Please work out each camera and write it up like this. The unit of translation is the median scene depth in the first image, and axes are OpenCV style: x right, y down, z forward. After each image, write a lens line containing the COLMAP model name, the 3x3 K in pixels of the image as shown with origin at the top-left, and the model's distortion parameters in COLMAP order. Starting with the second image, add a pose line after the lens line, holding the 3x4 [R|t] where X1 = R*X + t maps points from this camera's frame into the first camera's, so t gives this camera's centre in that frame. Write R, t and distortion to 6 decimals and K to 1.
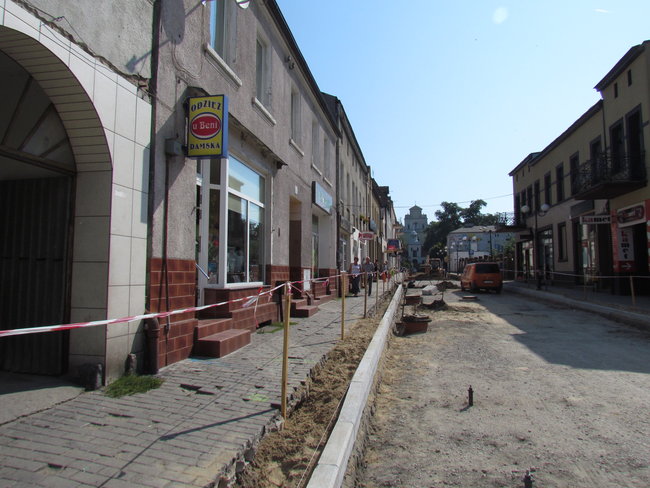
lens RADIAL K [[473.3, 0, 325.0], [0, 473.3, 244.0], [0, 0, 1]] dist [-0.036403, -0.000637]
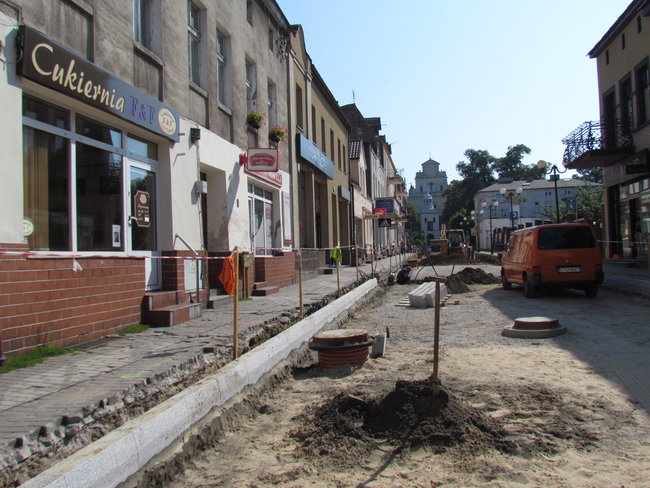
lens RADIAL K [[613.9, 0, 325.0], [0, 613.9, 244.0], [0, 0, 1]] dist [-0.051284, -0.001054]
pose [[0.999494, -0.030102, 0.010262, 0.037115], [0.029658, 0.998719, 0.040987, 0.008614], [-0.011483, -0.040662, 0.999107, 0.136875]]
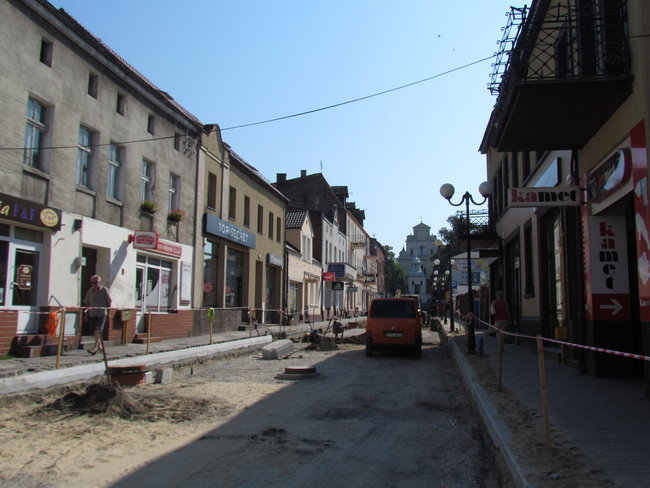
lens RADIAL K [[625.2, 0, 325.0], [0, 625.2, 244.0], [0, 0, 1]] dist [-0.014399, -0.015695]
pose [[0.999869, 0.015537, 0.004623, 0.078049], [-0.015279, 0.998565, -0.051332, 0.004879], [-0.005414, 0.051254, 0.998671, 0.089434]]
